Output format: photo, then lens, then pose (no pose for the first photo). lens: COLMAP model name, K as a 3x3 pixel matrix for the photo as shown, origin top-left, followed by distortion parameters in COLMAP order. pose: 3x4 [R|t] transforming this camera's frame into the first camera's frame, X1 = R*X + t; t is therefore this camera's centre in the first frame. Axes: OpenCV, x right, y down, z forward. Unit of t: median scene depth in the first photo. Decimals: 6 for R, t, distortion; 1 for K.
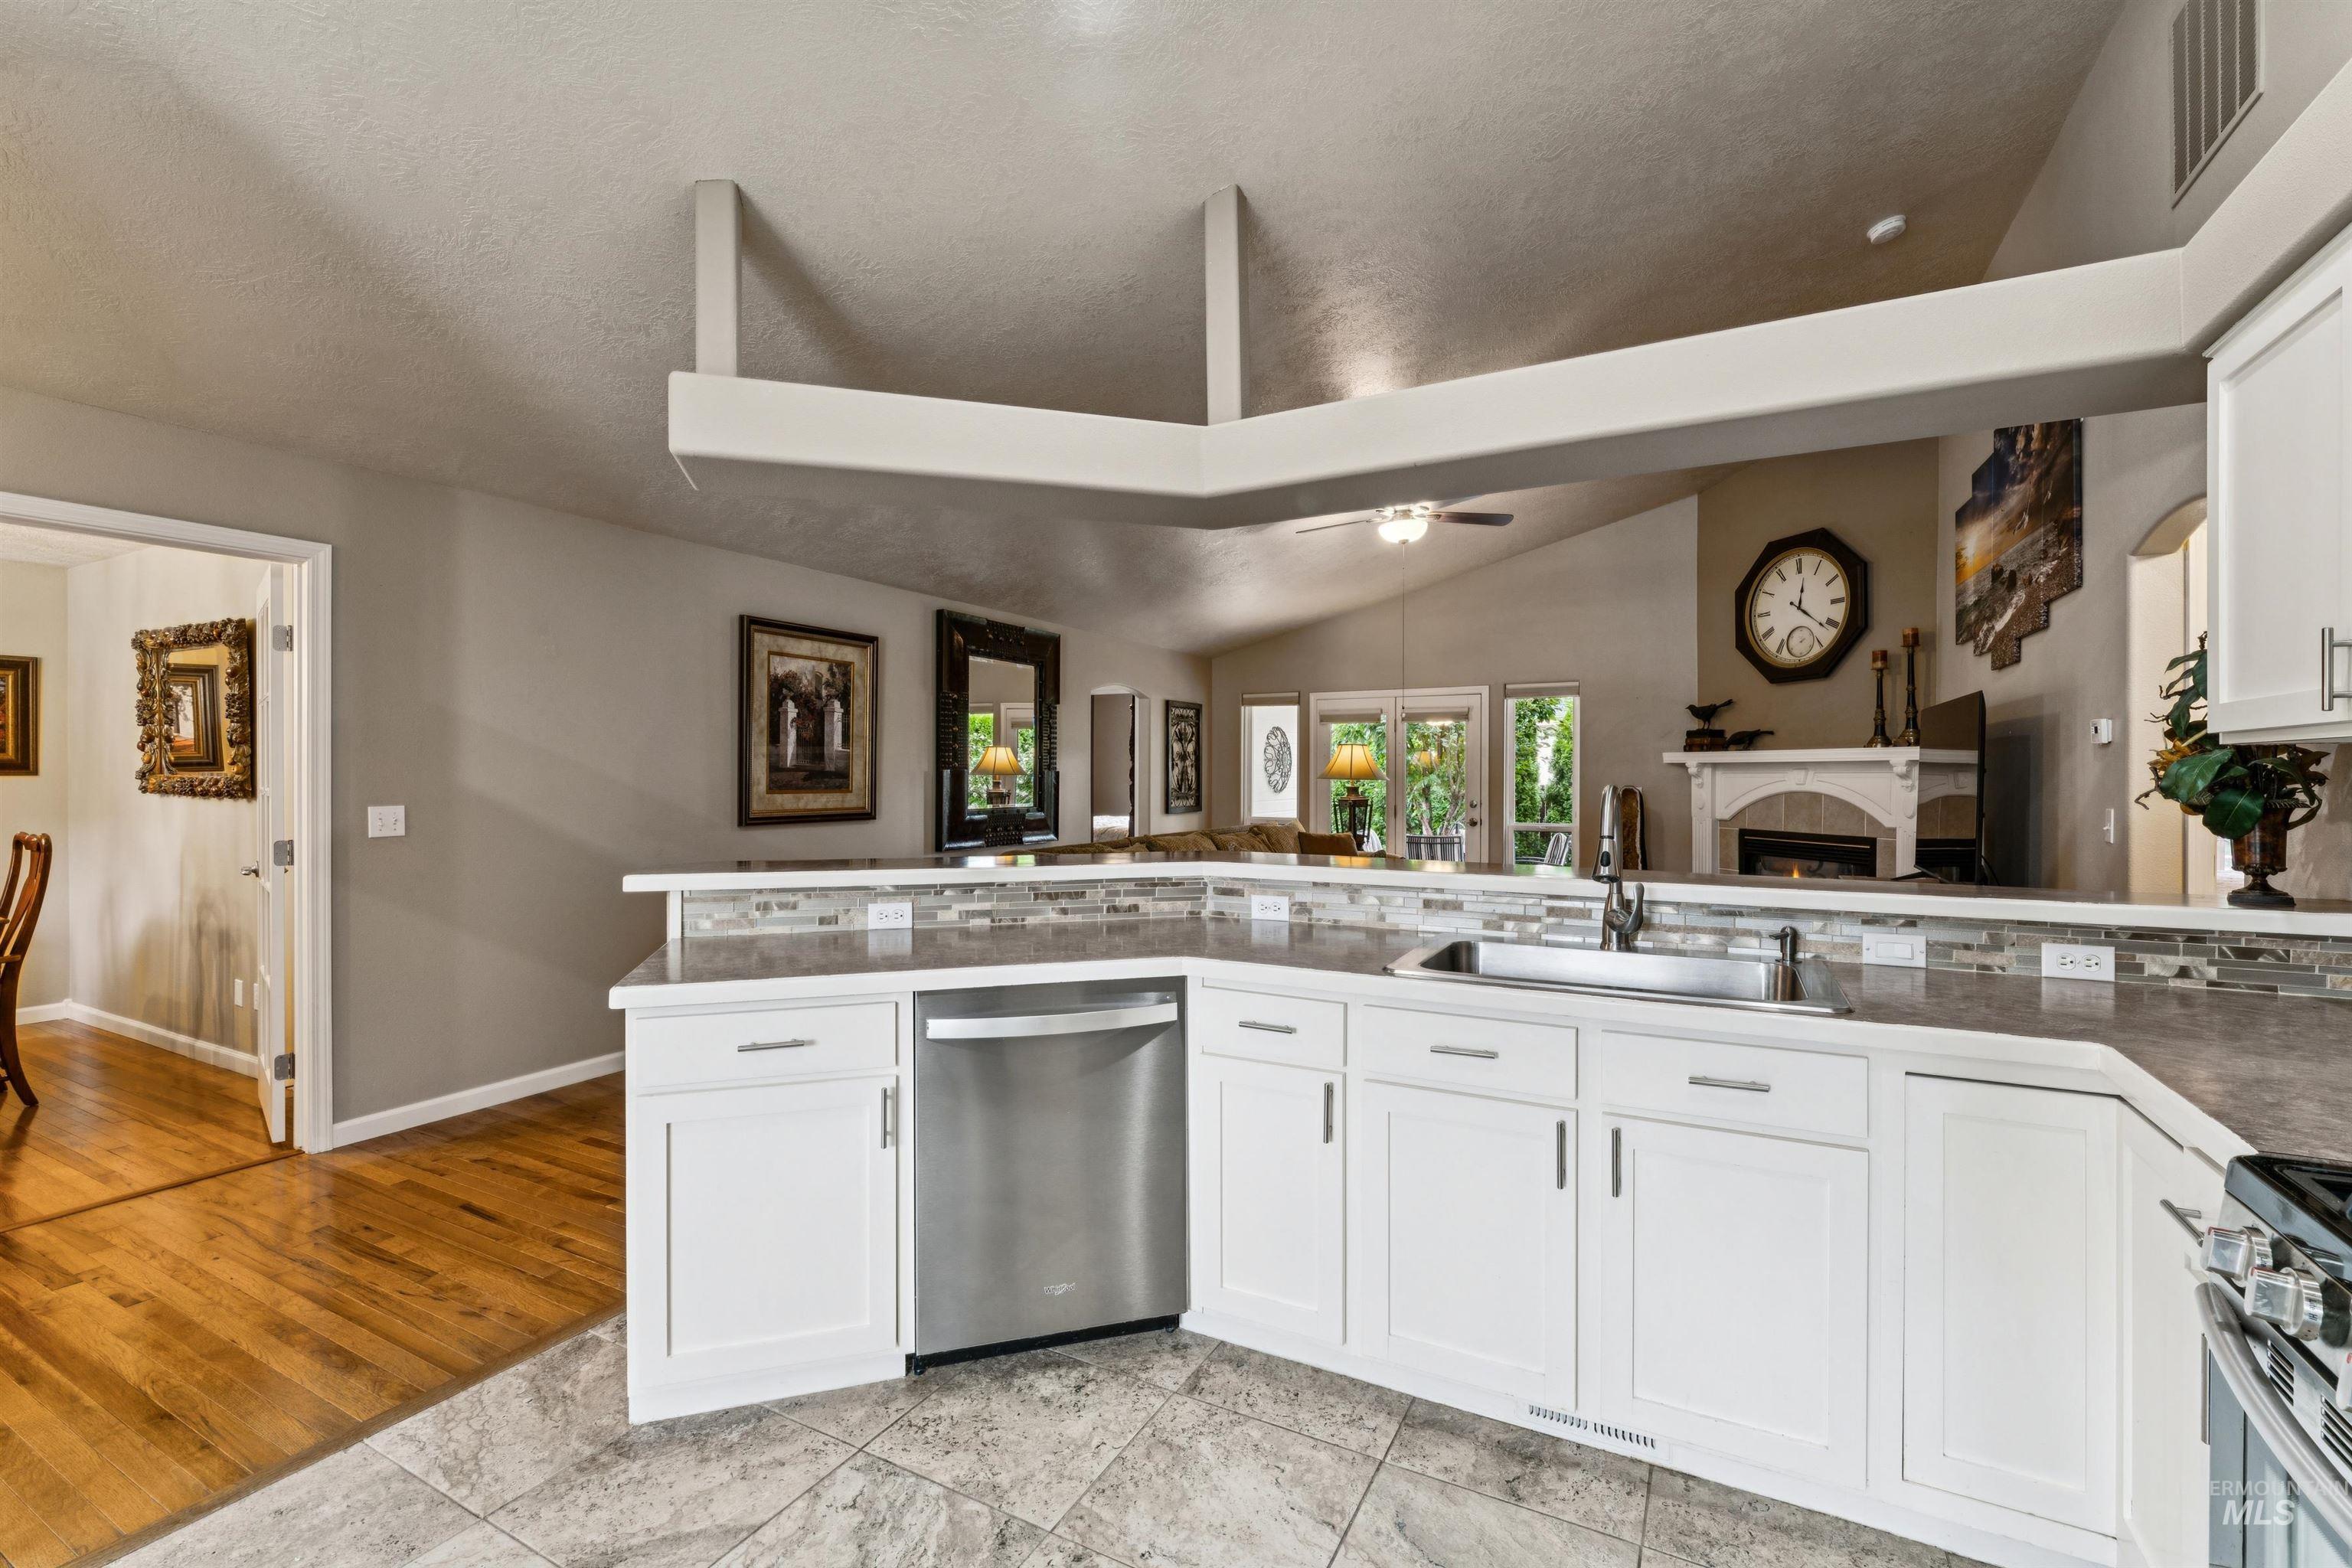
lens RADIAL K [[1020.3, 0, 1175.6], [0, 1020.3, 771.6], [0, 0, 1]] dist [-0.003279, 0.001633]
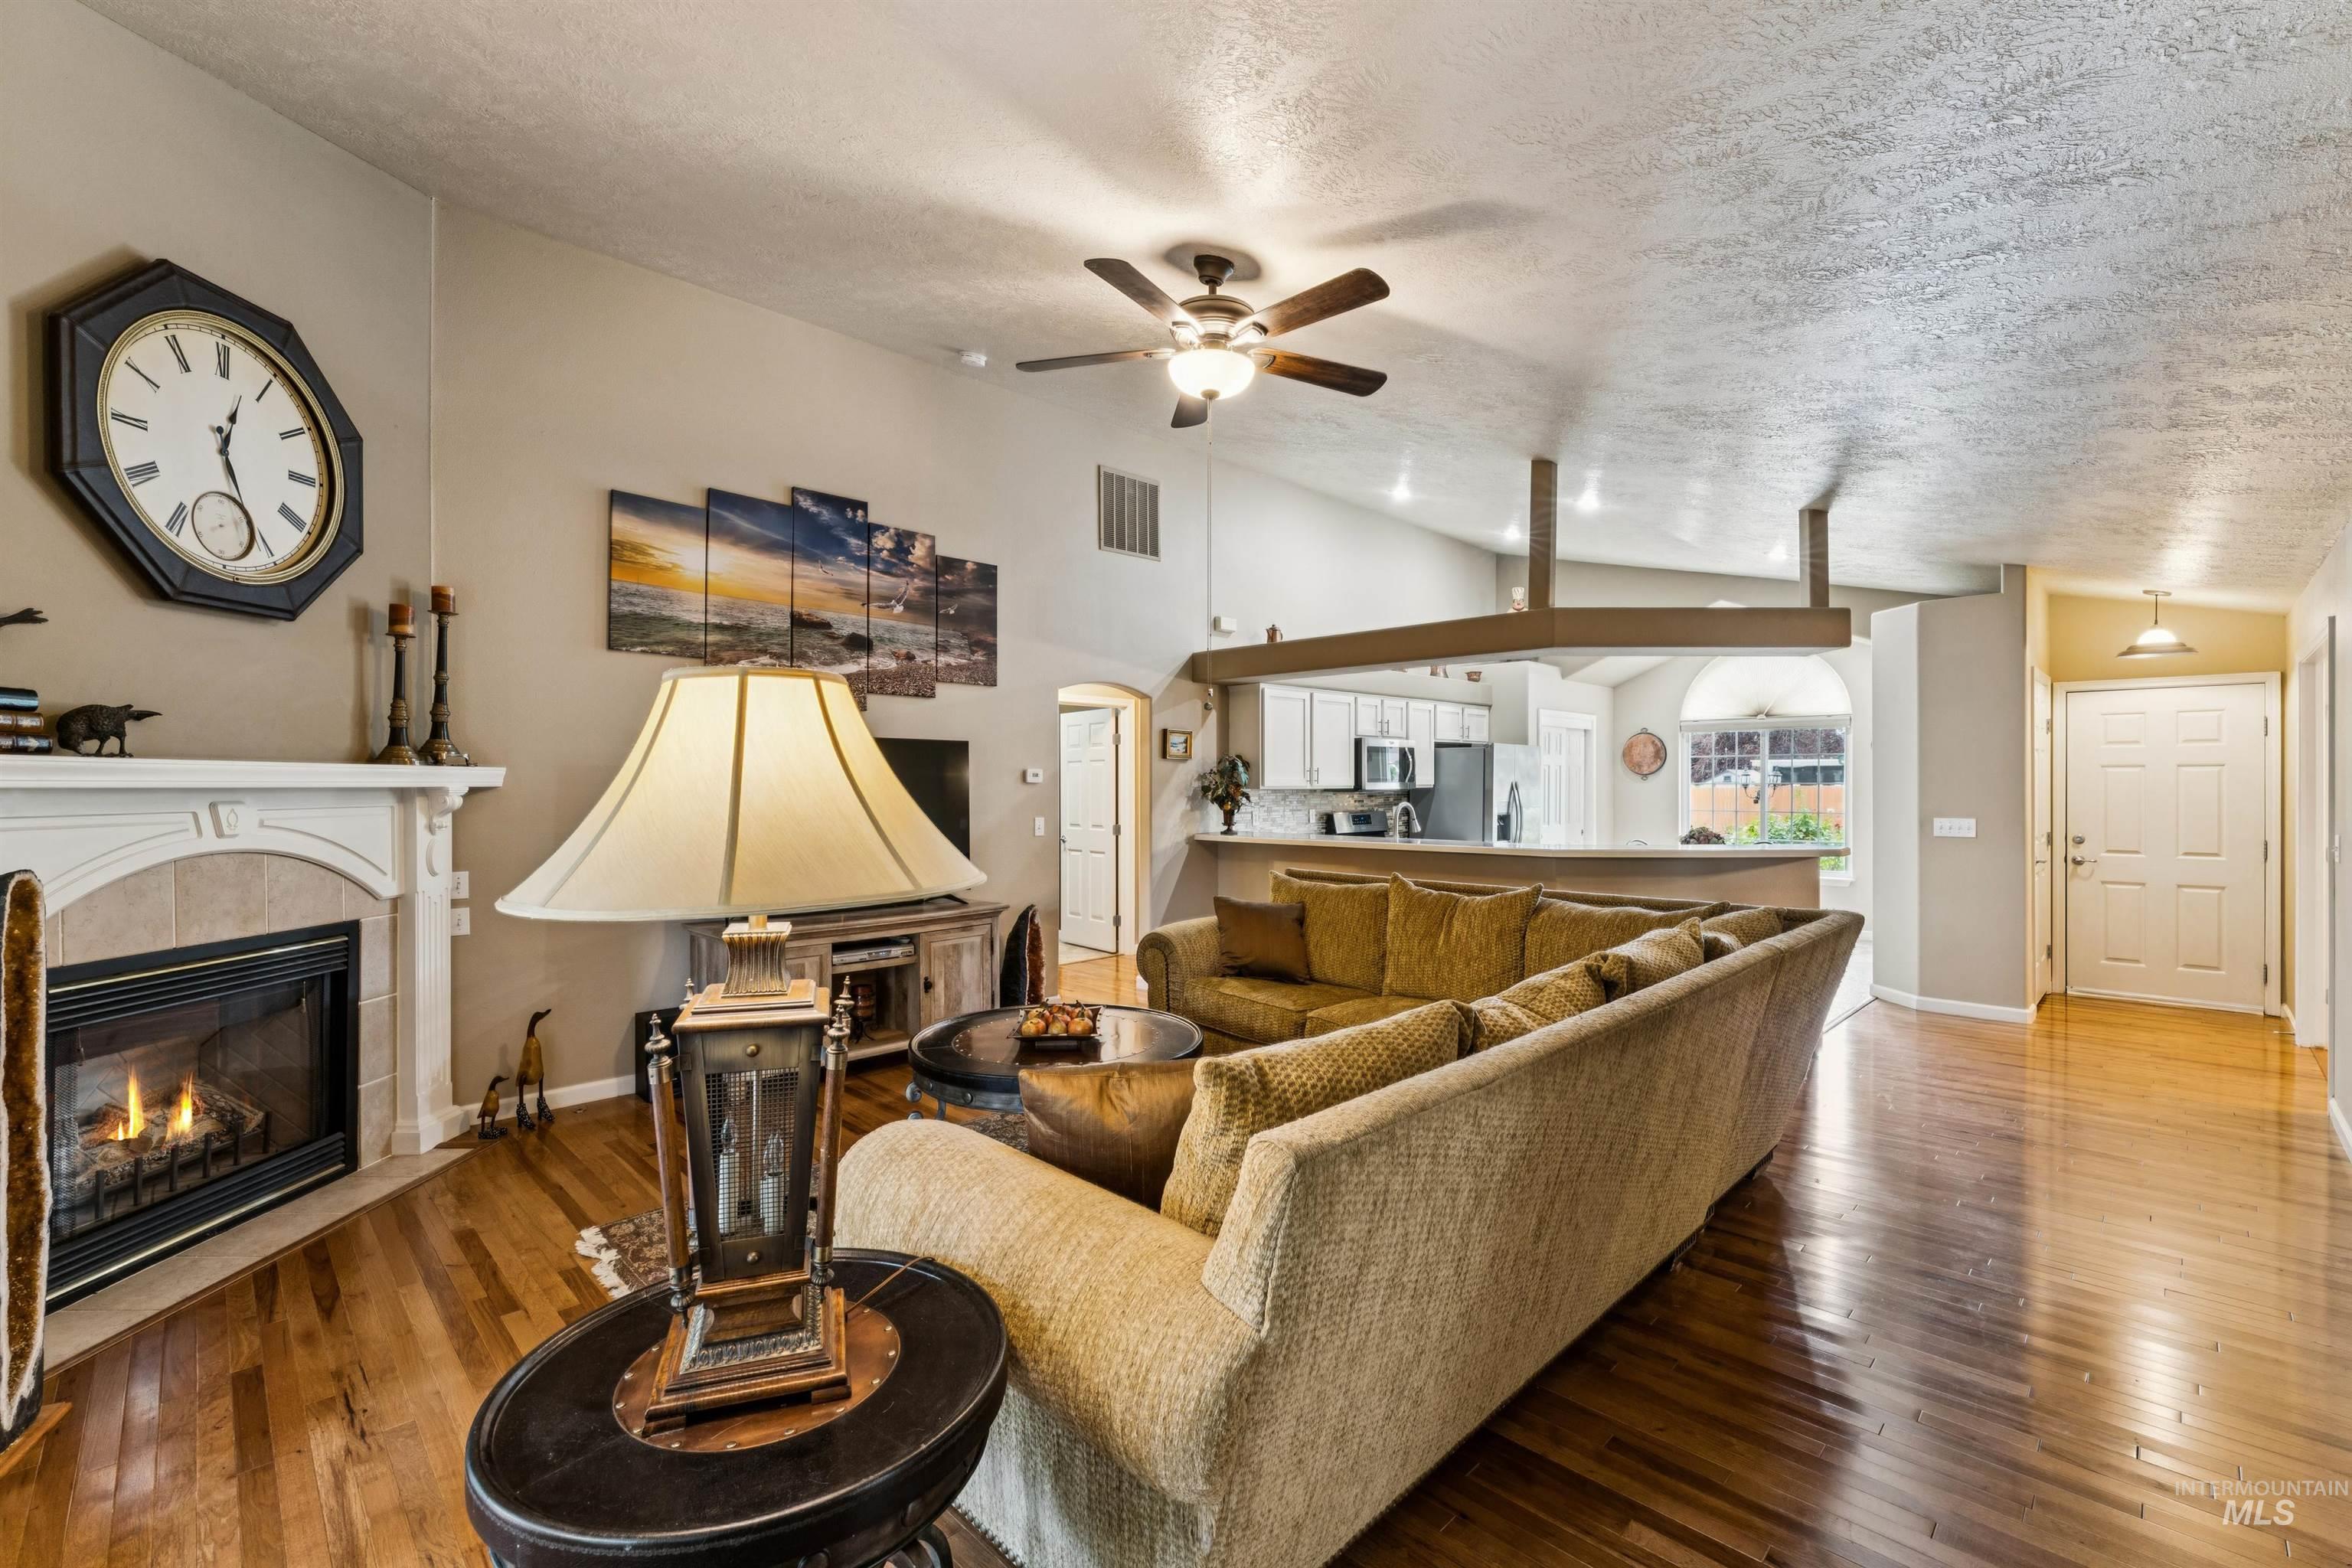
lens RADIAL K [[1020.3, 0, 1176.4], [0, 1020.3, 788.2], [0, 0, 1]] dist [-0.003279, 0.001633]
pose [[-0.957943, 0.000716, 0.286957, 0.071813], [0.000644, 1.000000, -0.000345, -0.008863], [-0.286957, -0.000146, -0.957943, 1.403082]]
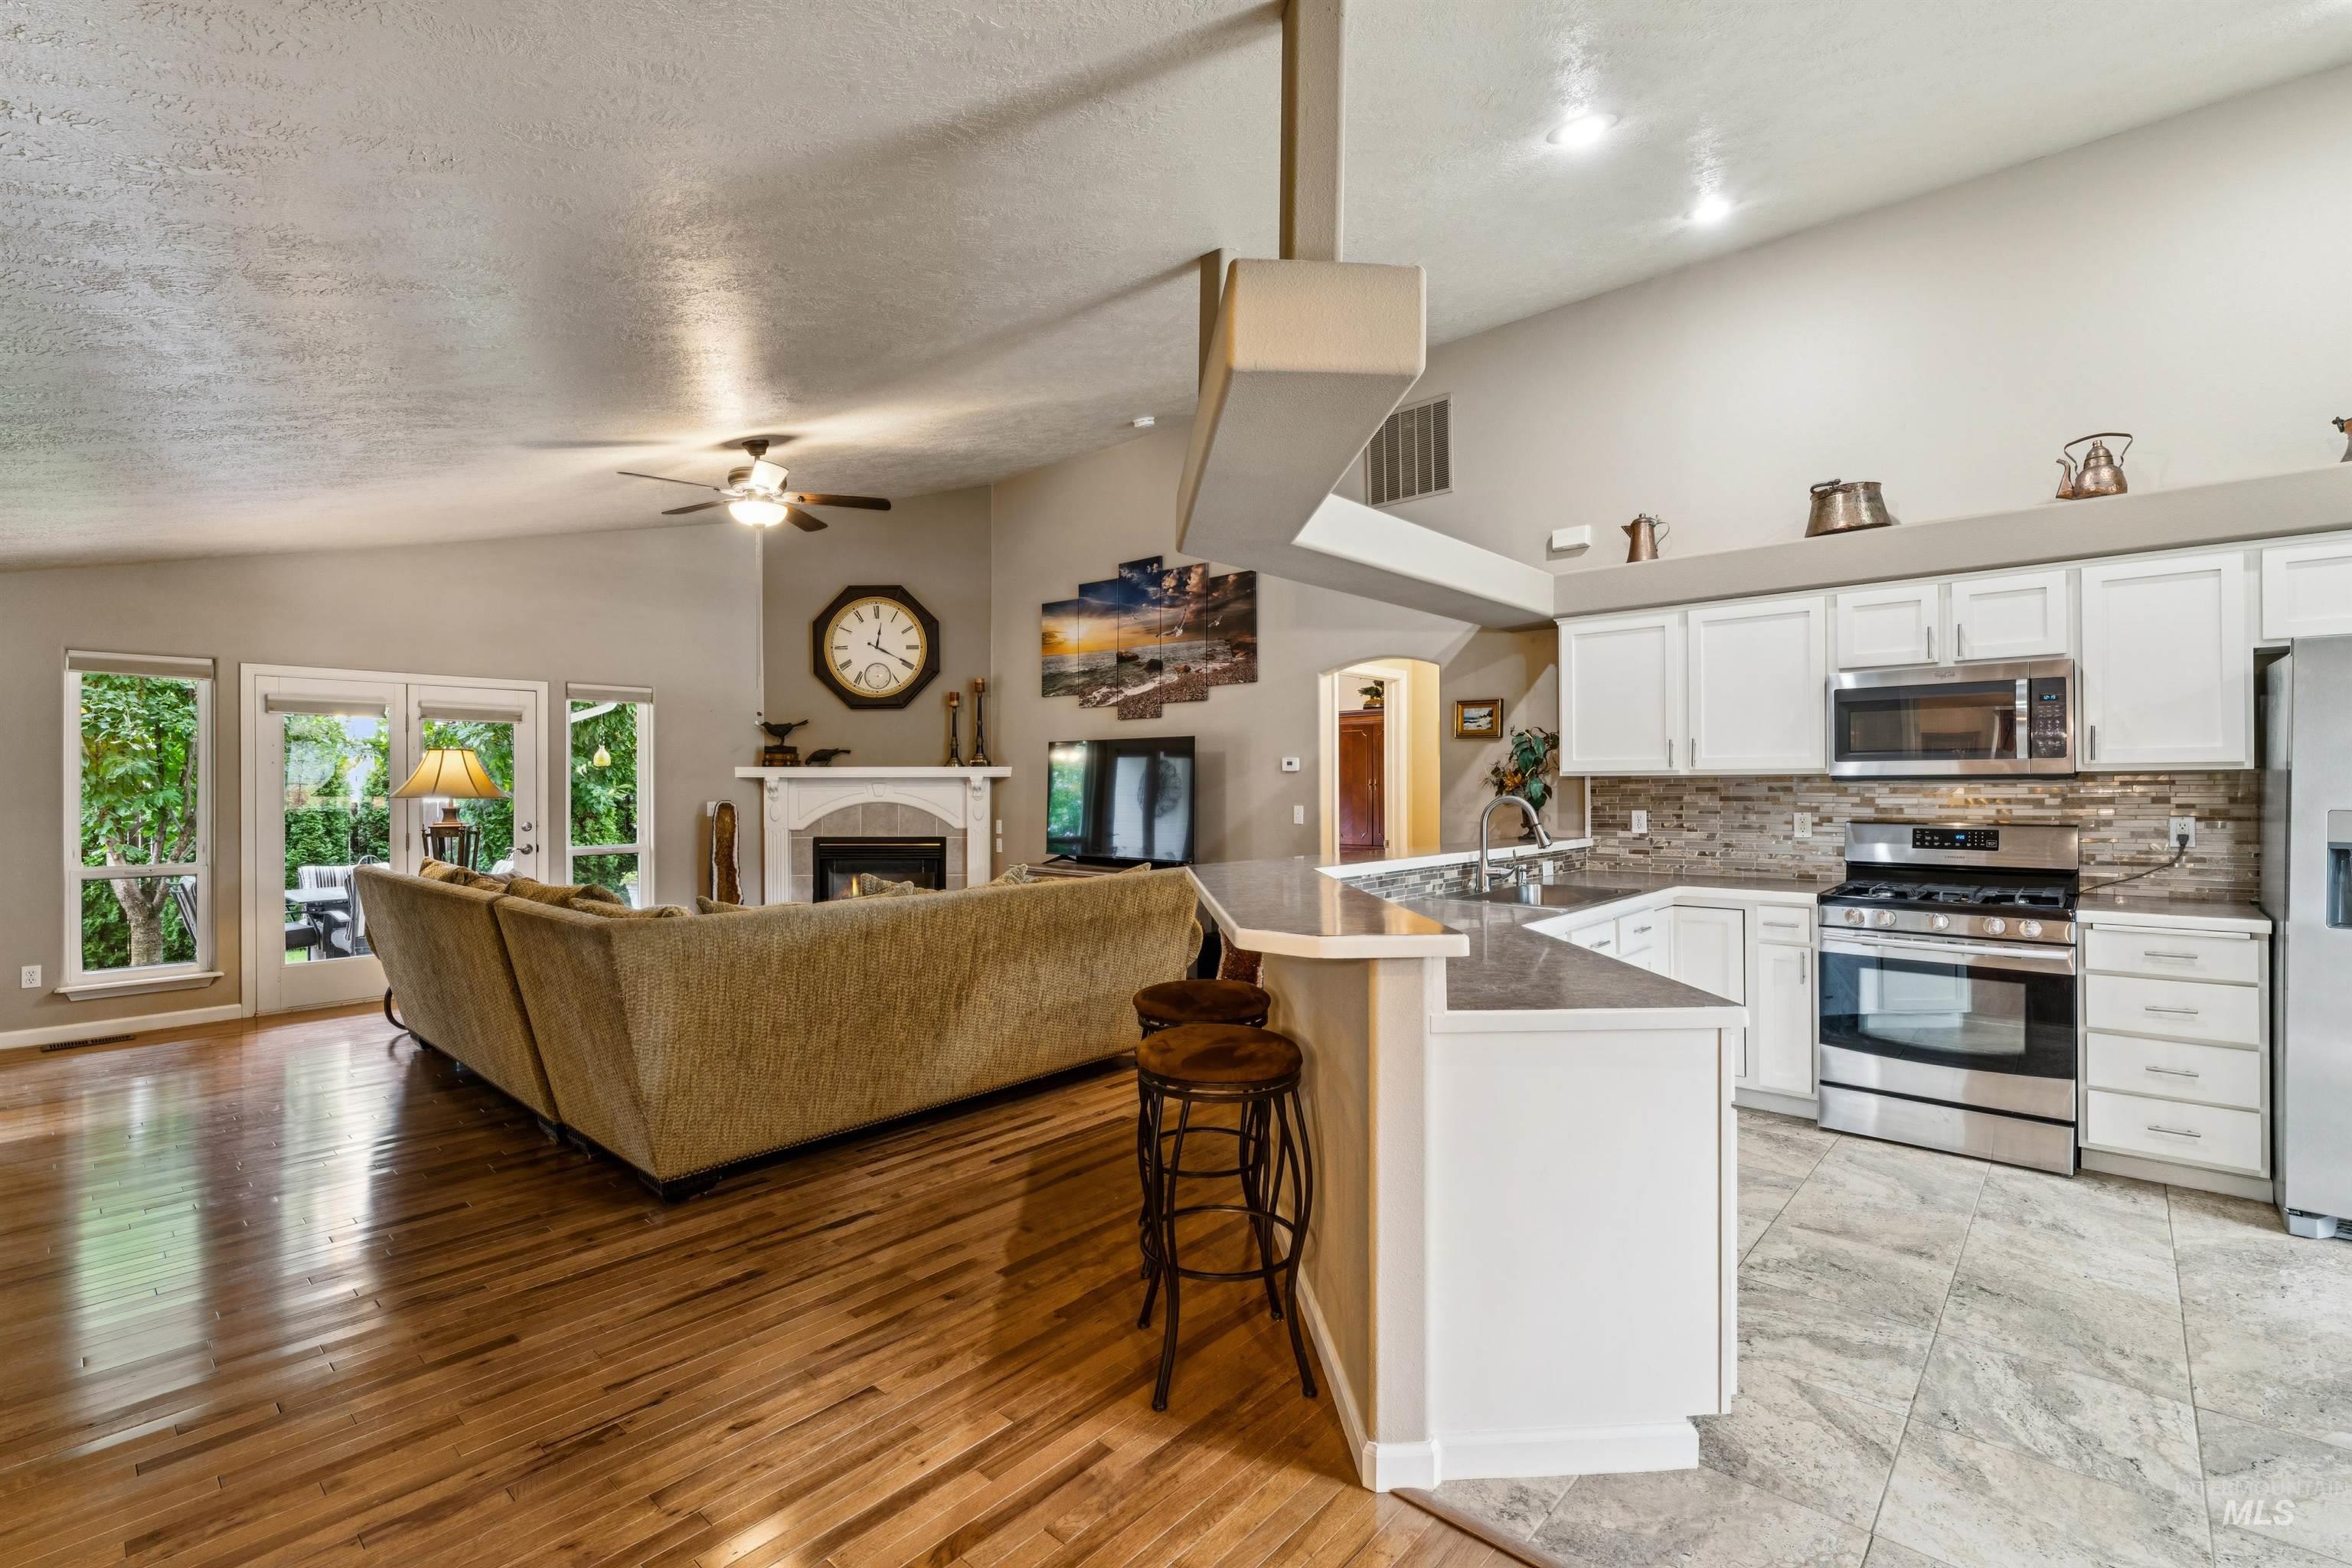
lens RADIAL K [[1038.8, 0, 1170.1], [0, 1038.8, 782.1], [0, 0, 1]] dist [-0.006237, 0.000844]
pose [[0.245799, 0.000086, 0.969321, -0.511990], [0.000012, 1.000000, -0.000092, -0.003577], [-0.969321, 0.000035, 0.245799, 0.392625]]
